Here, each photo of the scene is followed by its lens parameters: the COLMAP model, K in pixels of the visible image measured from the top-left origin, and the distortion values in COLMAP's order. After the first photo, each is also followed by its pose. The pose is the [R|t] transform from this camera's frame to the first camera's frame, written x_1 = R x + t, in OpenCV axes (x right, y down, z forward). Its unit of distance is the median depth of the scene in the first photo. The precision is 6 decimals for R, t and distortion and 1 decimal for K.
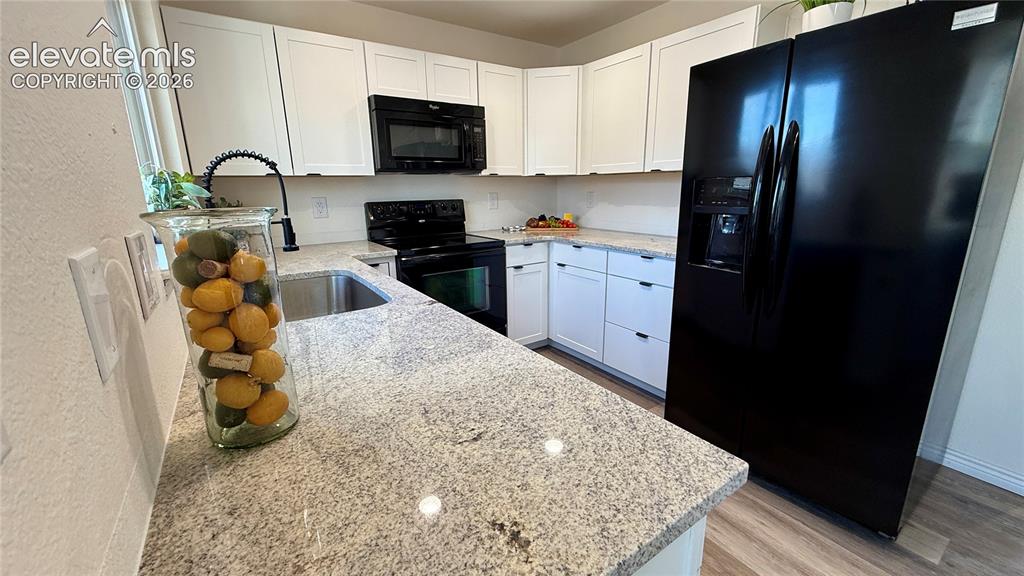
lens RADIAL K [[410.1, 0, 513.1], [0, 410.1, 285.9], [0, 0, 1]] dist [0.000661, 0.000690]
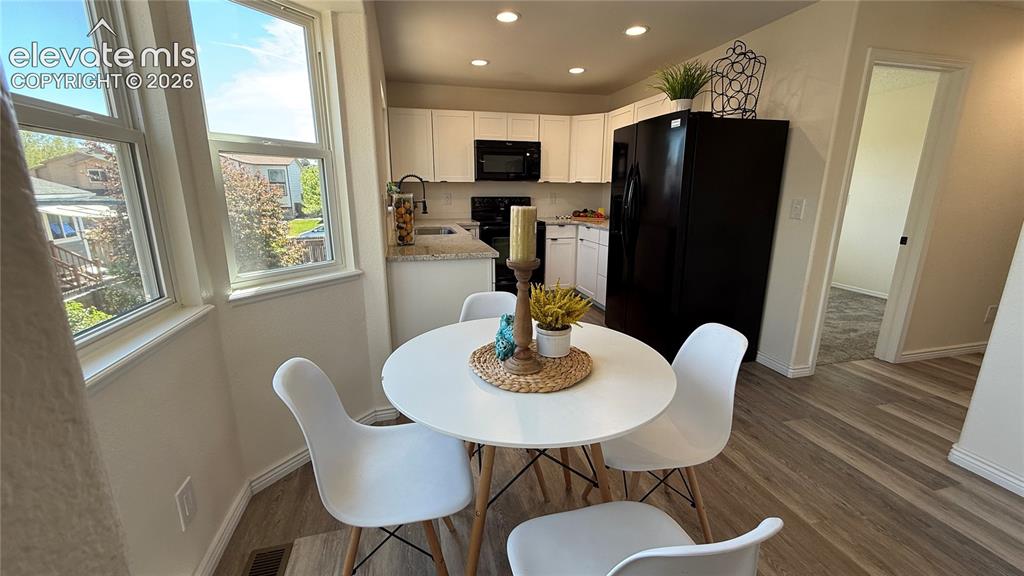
lens RADIAL K [[410.1, 0, 511.1], [0, 410.1, 288.4], [0, 0, 1]] dist [0.000661, 0.000690]
pose [[0.938022, 0.097616, -0.332544, 0.434554], [-0.097086, 0.995109, 0.018252, 0.142363], [0.332699, 0.015164, 0.942911, -0.618206]]
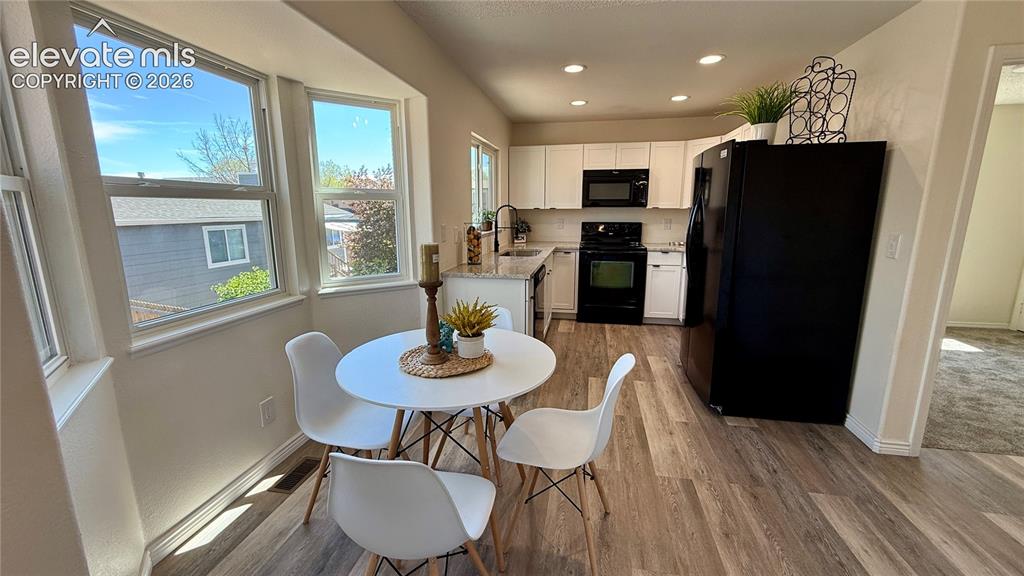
lens RADIAL K [[410.1, 0, 510.5], [0, 410.1, 286.9], [0, 0, 1]] dist [0.000661, 0.000690]
pose [[0.696003, 0.148727, -0.702467, 0.794872], [-0.177447, 0.983596, 0.032433, 0.089285], [0.695767, 0.102078, 0.710977, -0.553752]]
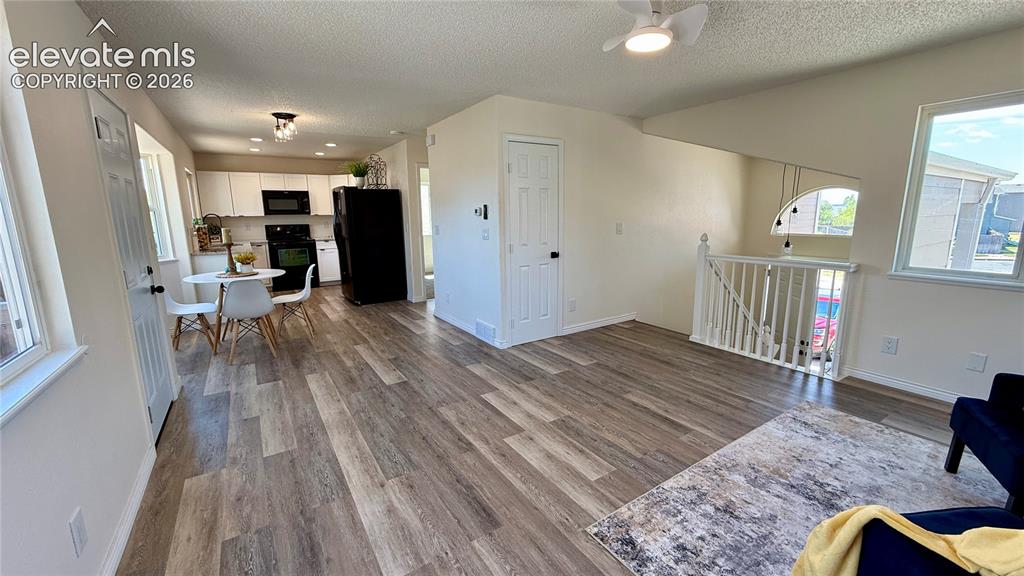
lens RADIAL K [[410.1, 0, 512.2], [0, 410.1, 286.7], [0, 0, 1]] dist [0.000661, 0.000690]
pose [[0.999507, 0.006457, -0.030726, 1.396272], [-0.008267, 0.998215, -0.059144, 0.360173], [0.030289, 0.059369, 0.997776, -1.684534]]
